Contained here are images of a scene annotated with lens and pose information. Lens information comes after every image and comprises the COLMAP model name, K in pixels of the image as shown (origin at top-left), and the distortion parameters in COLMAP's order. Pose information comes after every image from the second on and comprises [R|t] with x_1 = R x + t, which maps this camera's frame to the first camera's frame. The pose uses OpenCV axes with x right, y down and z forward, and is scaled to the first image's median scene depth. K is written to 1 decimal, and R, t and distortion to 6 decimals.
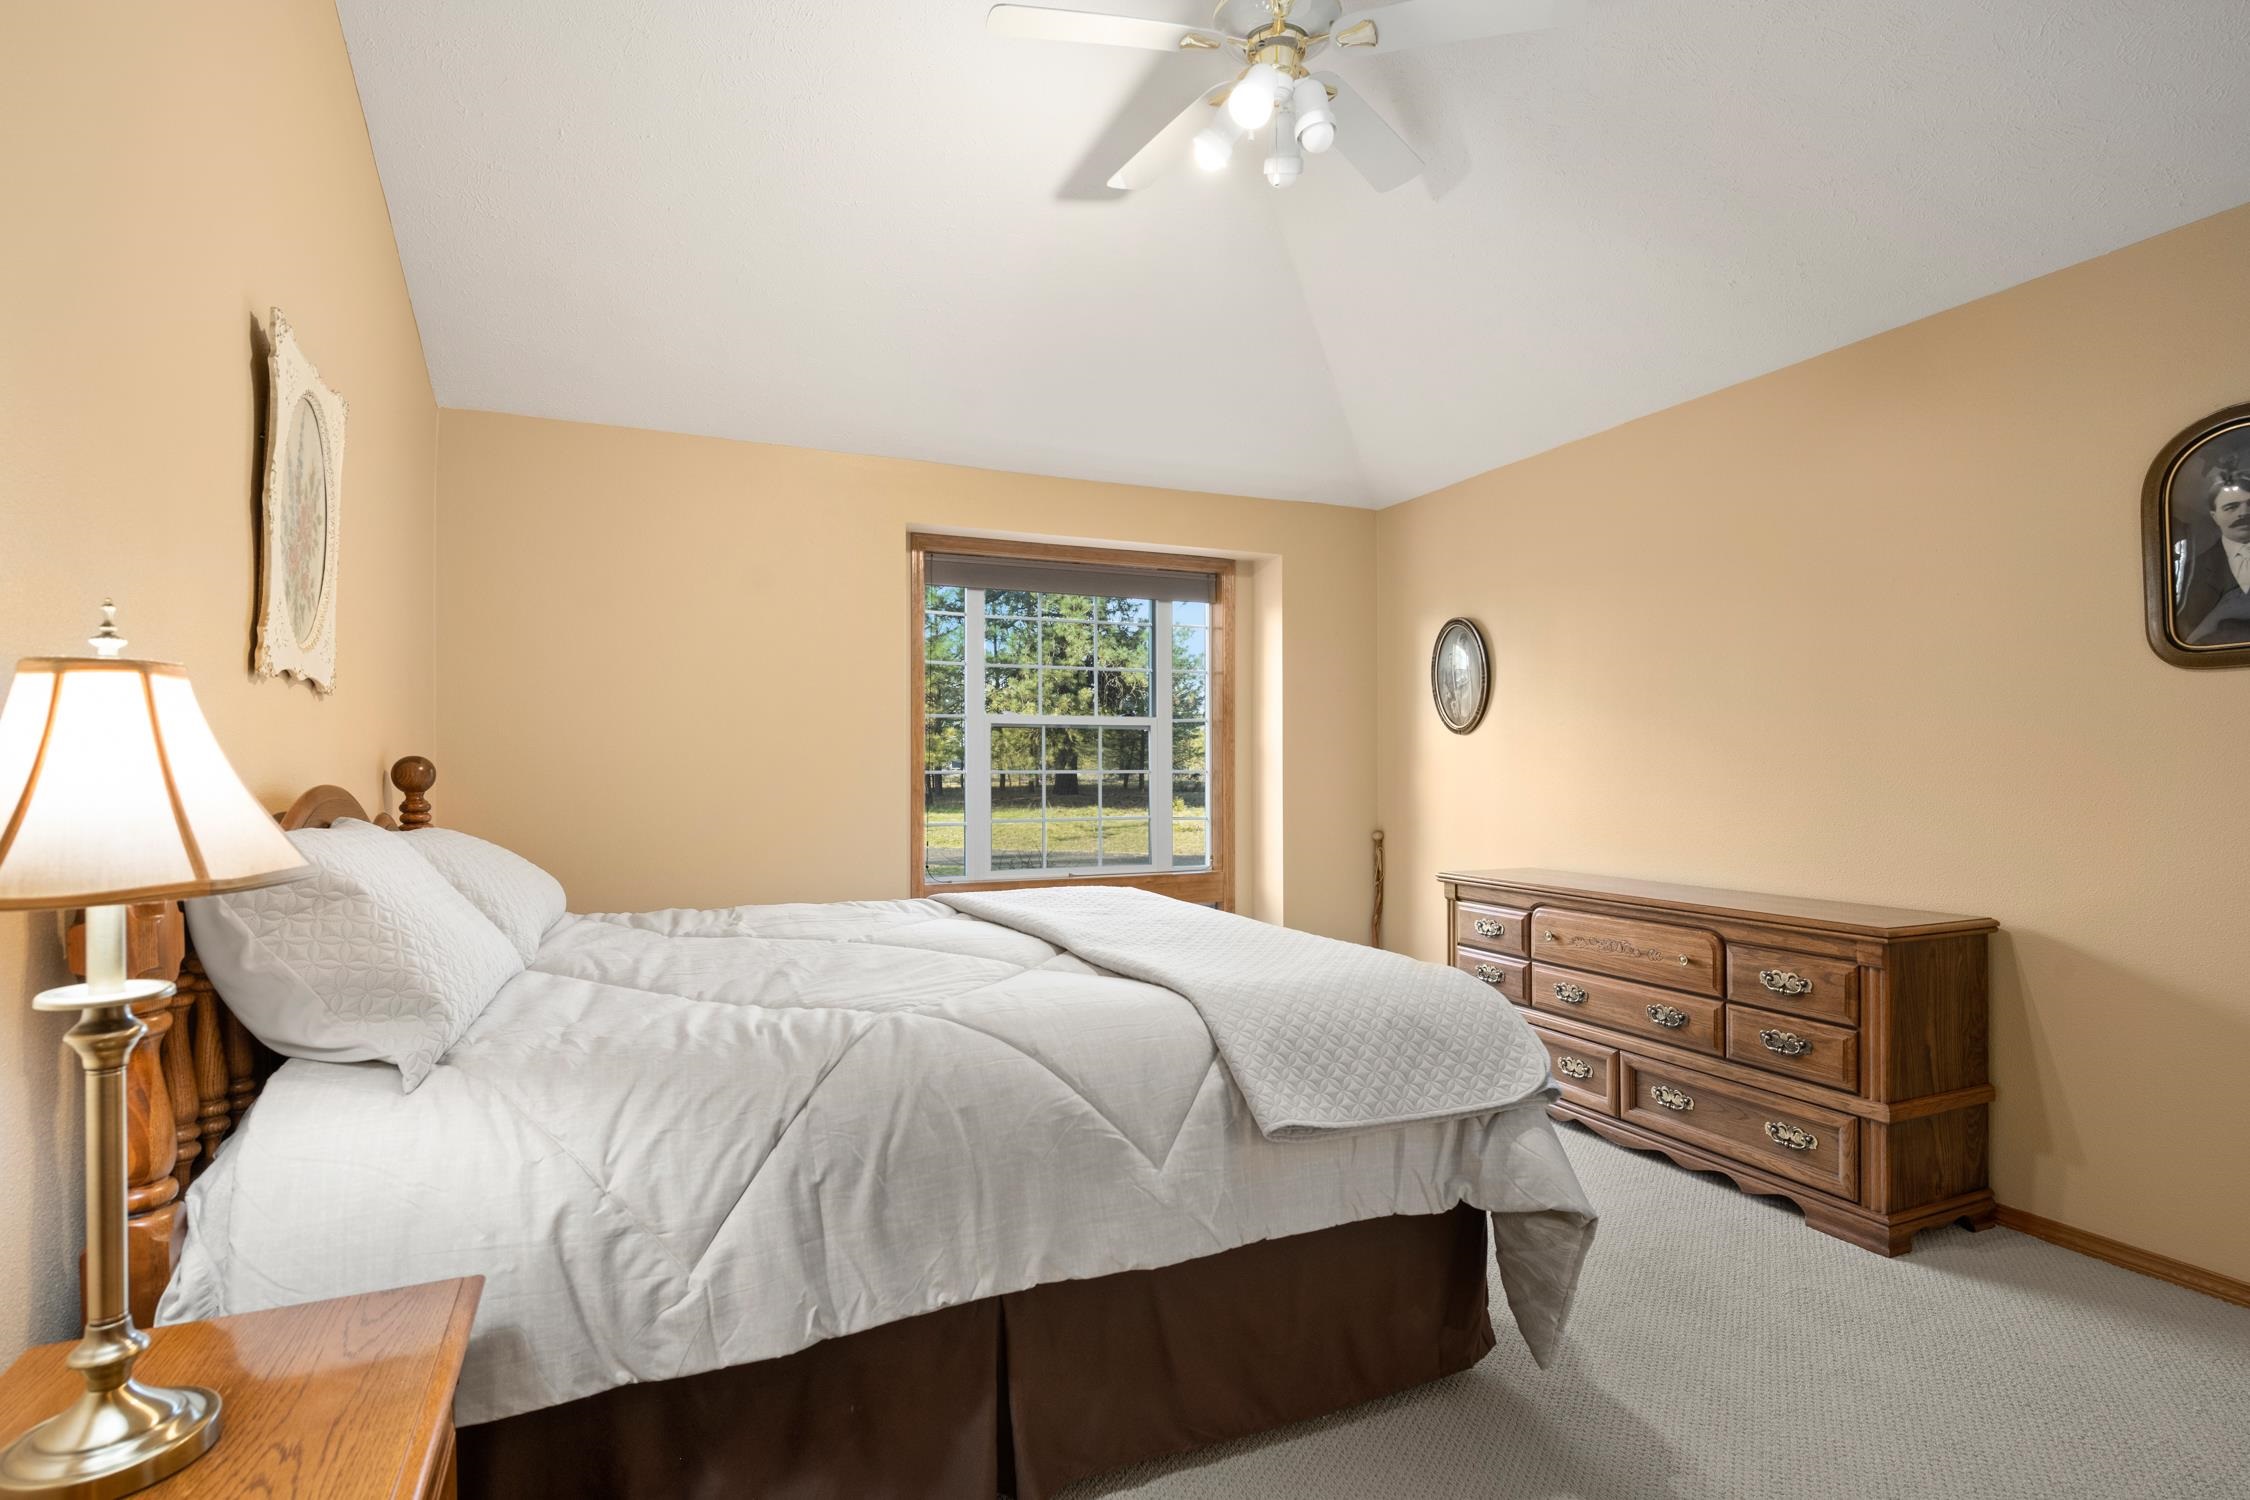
lens RADIAL K [[1113.7, 0, 1125.0], [0, 1113.7, 762.7], [0, 0, 1]] dist [-0.002978, -0.000900]
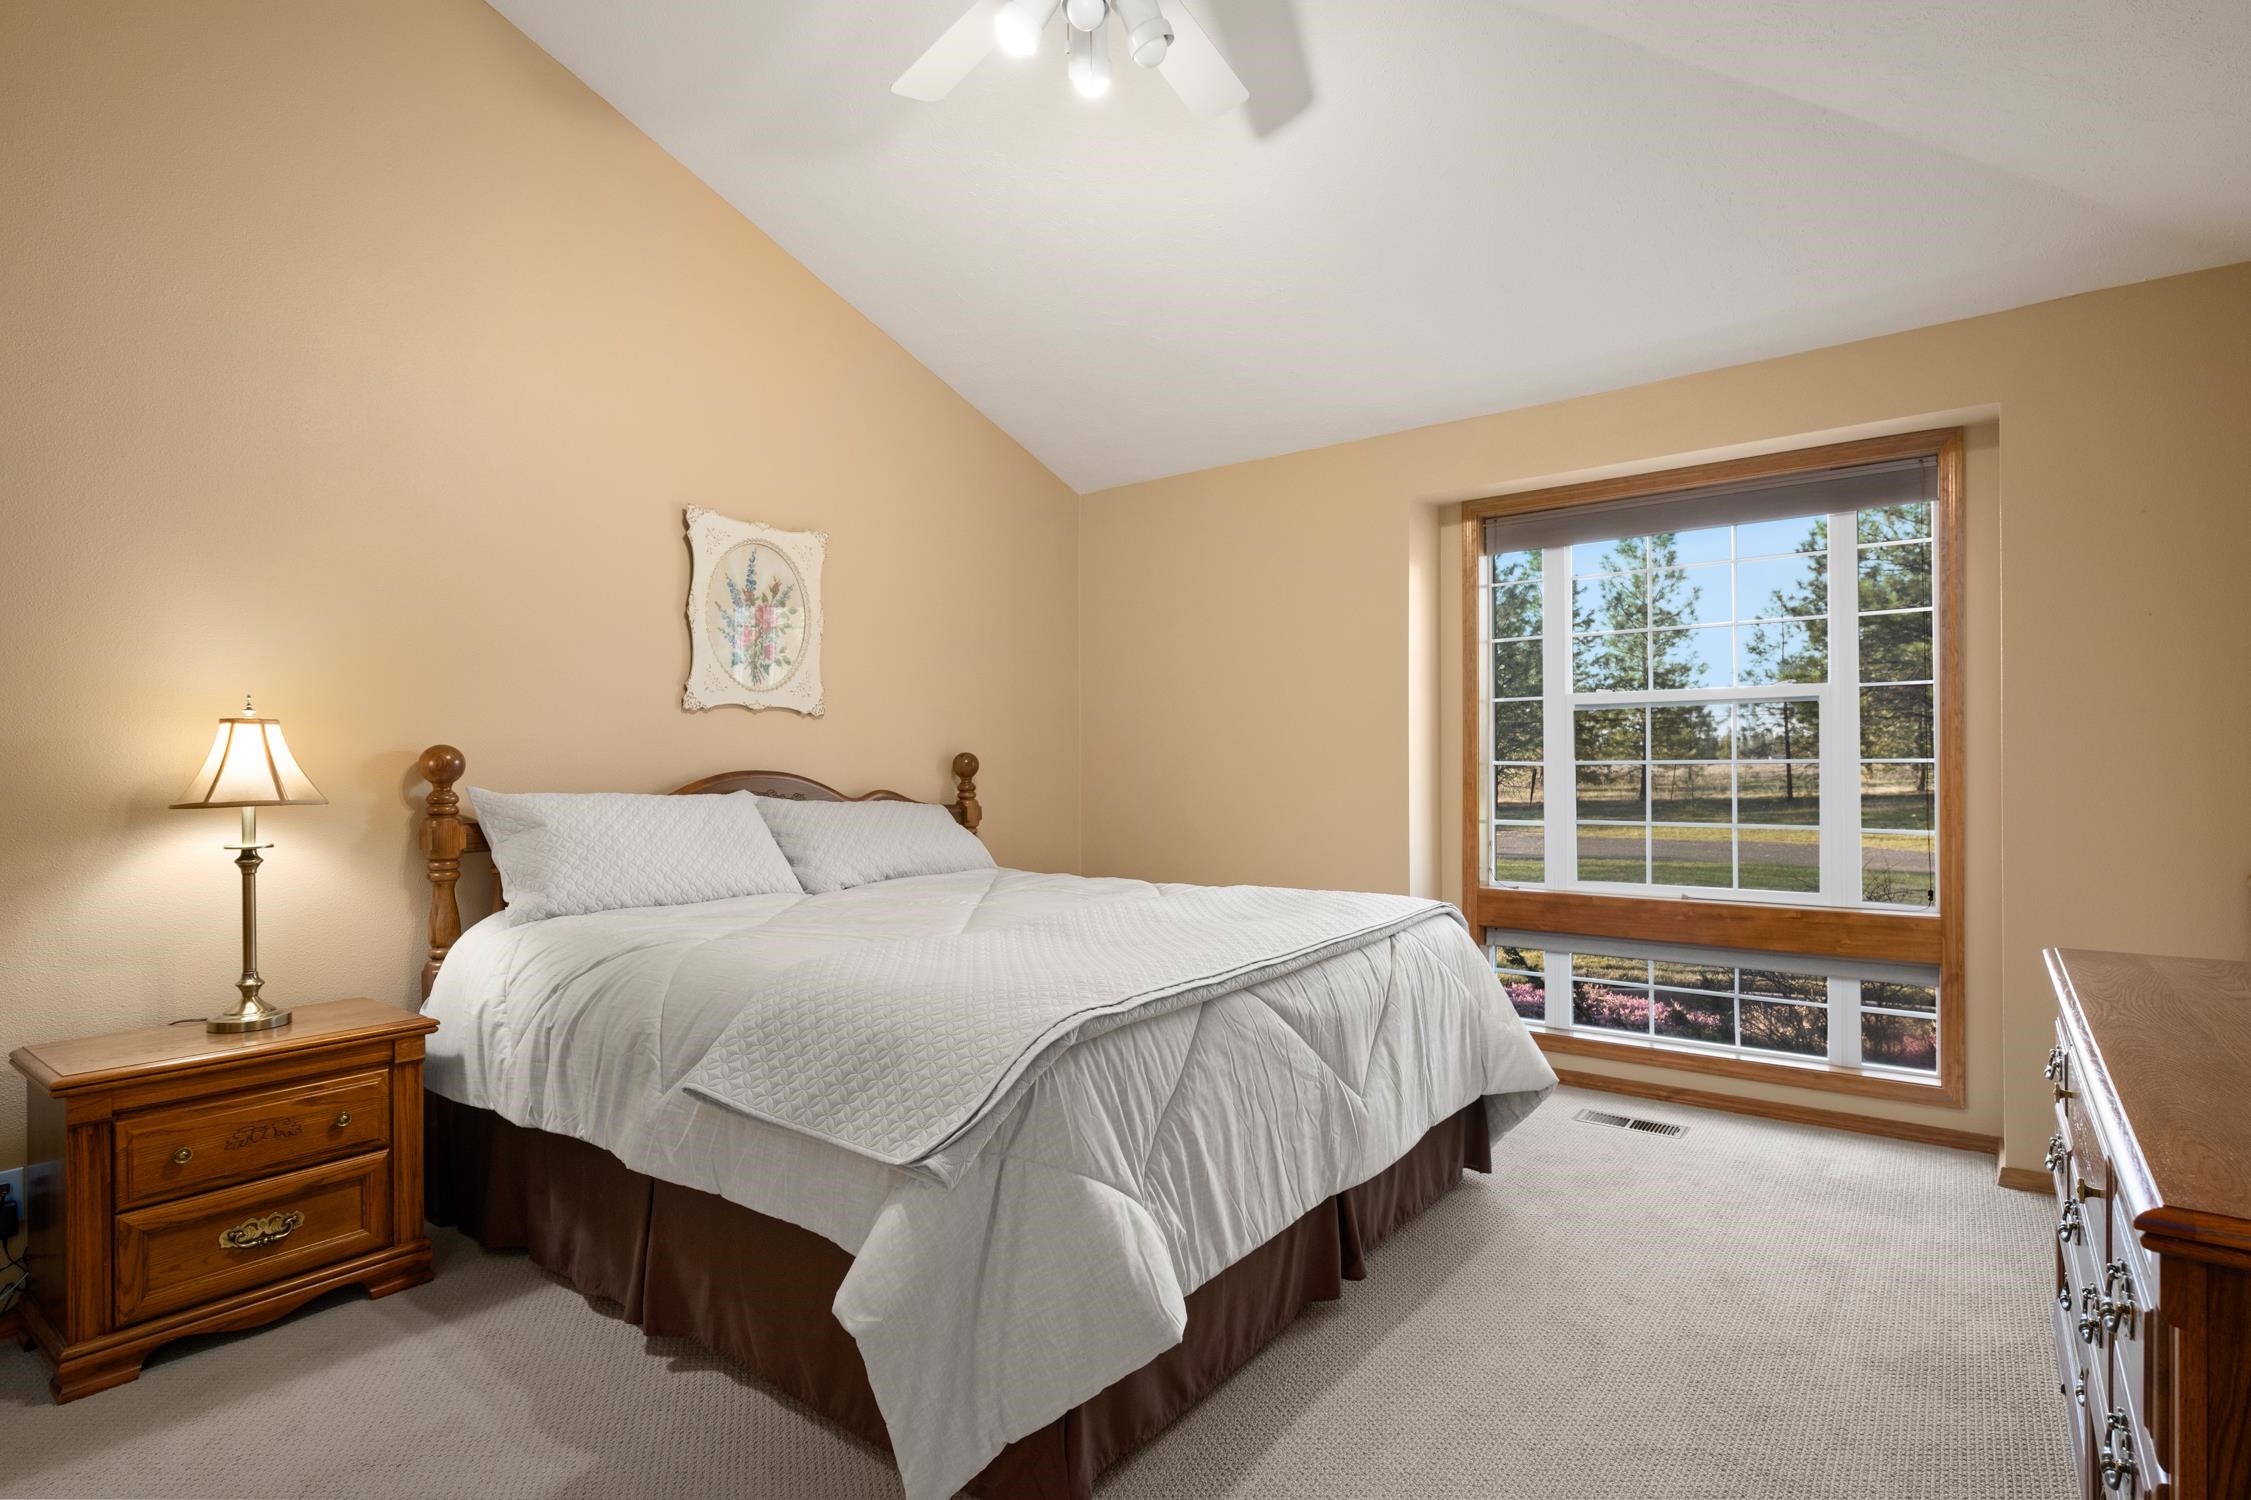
lens RADIAL K [[1114.2, 0, 1125.5], [0, 1114.2, 762.7], [0, 0, 1]] dist [-0.002978, -0.000900]
pose [[0.476319, -0.003672, -0.879265, 1.364547], [0.007246, 0.999974, -0.000250, 0.015820], [0.879243, -0.006252, 0.476333, 0.907833]]
